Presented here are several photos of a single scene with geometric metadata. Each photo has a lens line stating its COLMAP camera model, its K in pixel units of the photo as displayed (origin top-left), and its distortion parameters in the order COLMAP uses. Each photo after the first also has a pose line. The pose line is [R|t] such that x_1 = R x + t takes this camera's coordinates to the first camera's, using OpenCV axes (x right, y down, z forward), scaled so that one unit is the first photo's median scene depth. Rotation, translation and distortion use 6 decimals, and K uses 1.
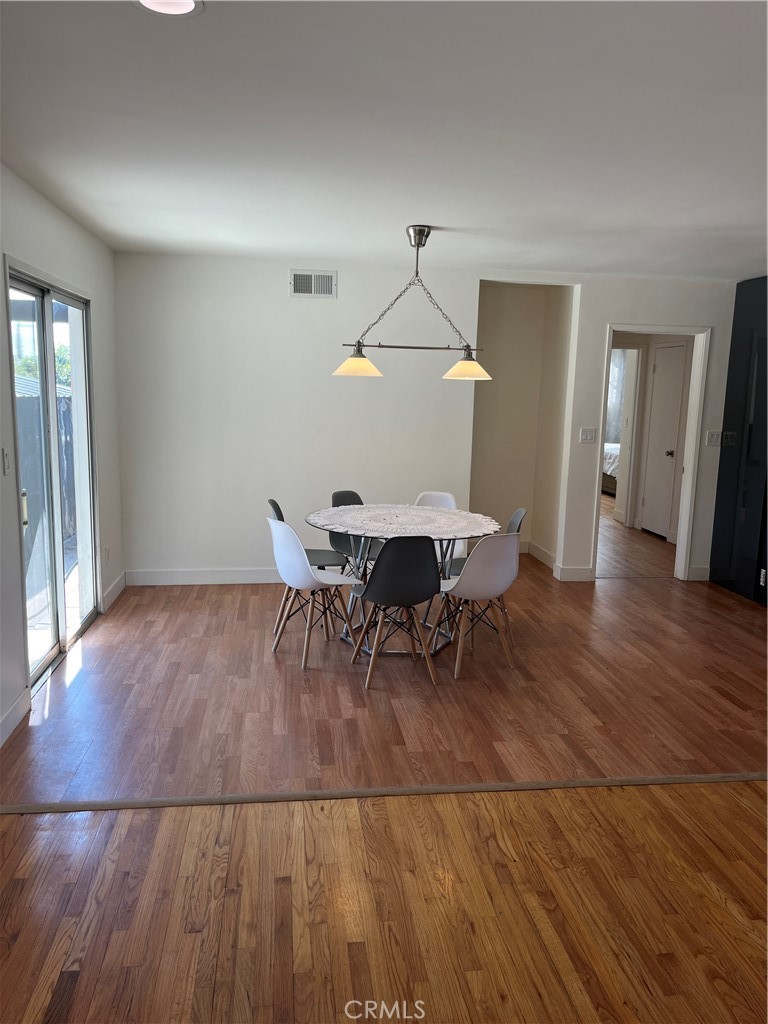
lens RADIAL K [[777.7, 0, 384.3], [0, 777.7, 511.0], [0, 0, 1]] dist [0.016870, 0.002696]
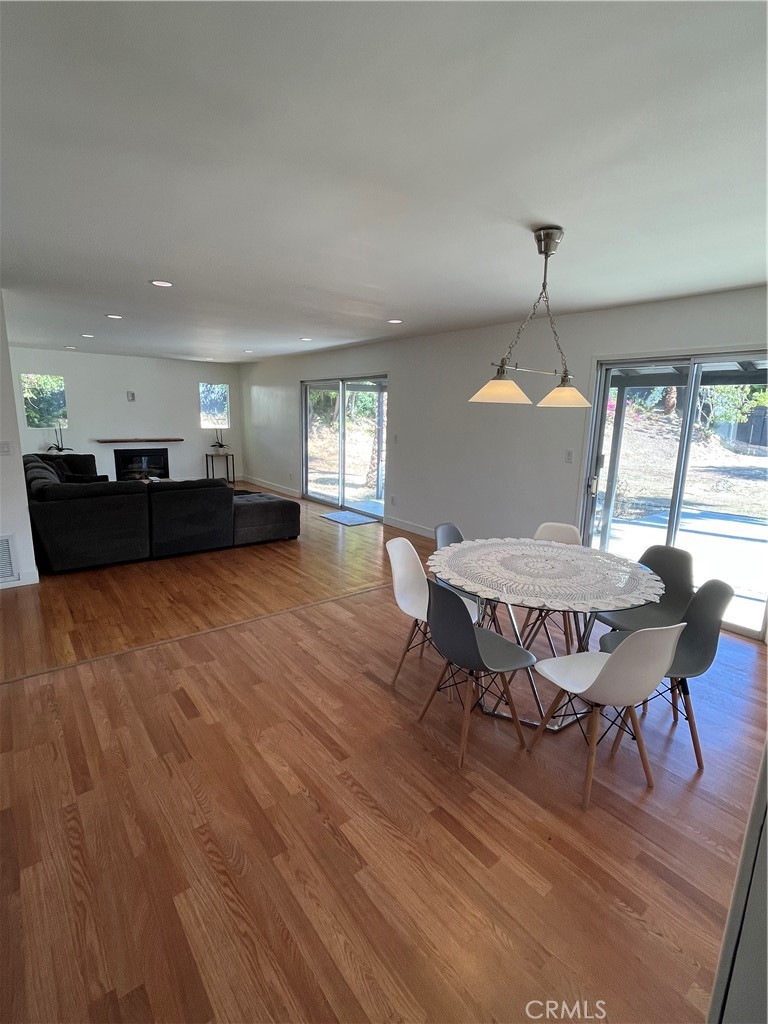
lens RADIAL K [[487.0, 0, 381.7], [0, 487.0, 512.8], [0, 0, 1]] dist [0.002596, 0.001077]
pose [[-0.863806, 0.064863, -0.499631, 0.577446], [-0.118846, 0.937461, 0.327175, -0.260958], [0.489606, 0.341995, -0.802075, 1.709906]]
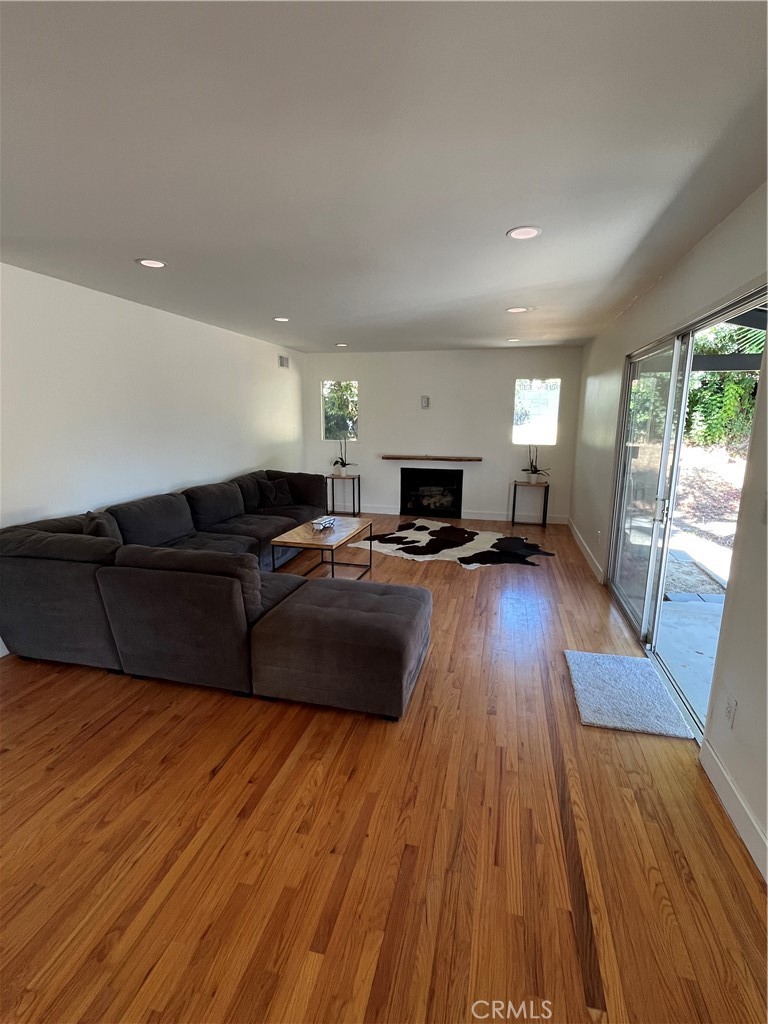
lens RADIAL K [[487.0, 0, 380.1], [0, 487.0, 509.4], [0, 0, 1]] dist [0.002596, 0.001077]
pose [[-0.926703, -0.096192, 0.363276, -0.174067], [0.036704, 0.938895, 0.342242, -0.124994], [-0.373999, 0.330490, -0.866546, 0.800314]]
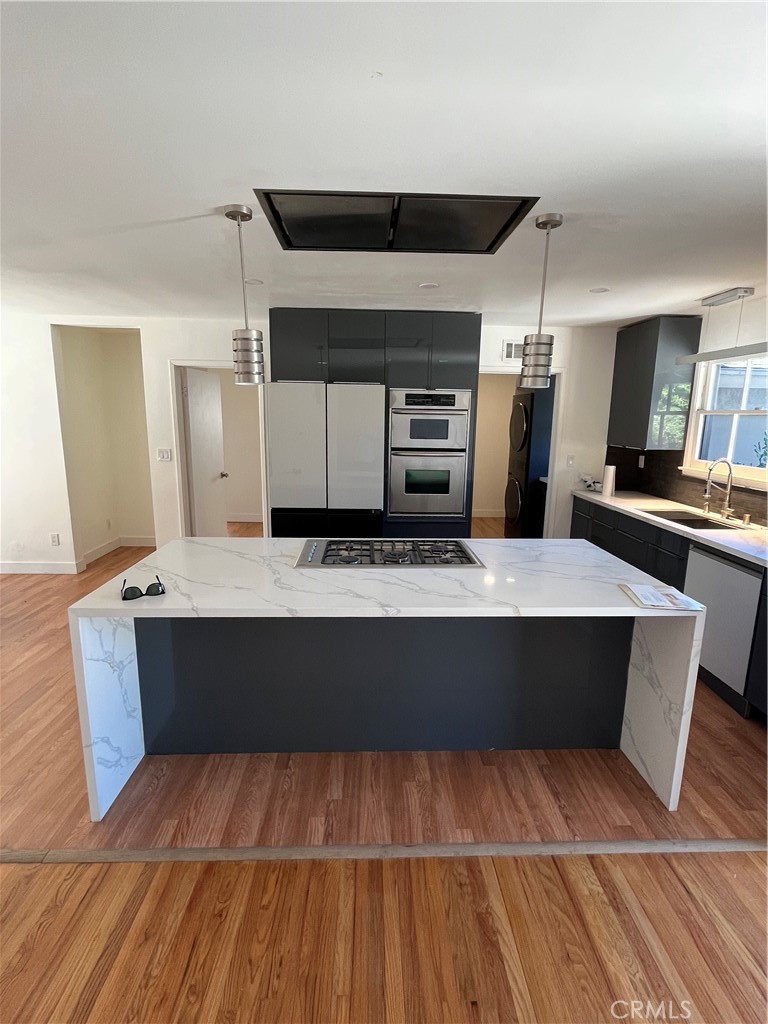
lens RADIAL K [[487.0, 0, 386.8], [0, 487.0, 509.1], [0, 0, 1]] dist [0.002596, 0.001077]
pose [[0.995539, 0.010912, -0.093719, 1.136629], [-0.008373, 0.999588, 0.027438, -0.062702], [0.093979, -0.026531, 0.995221, 0.477339]]
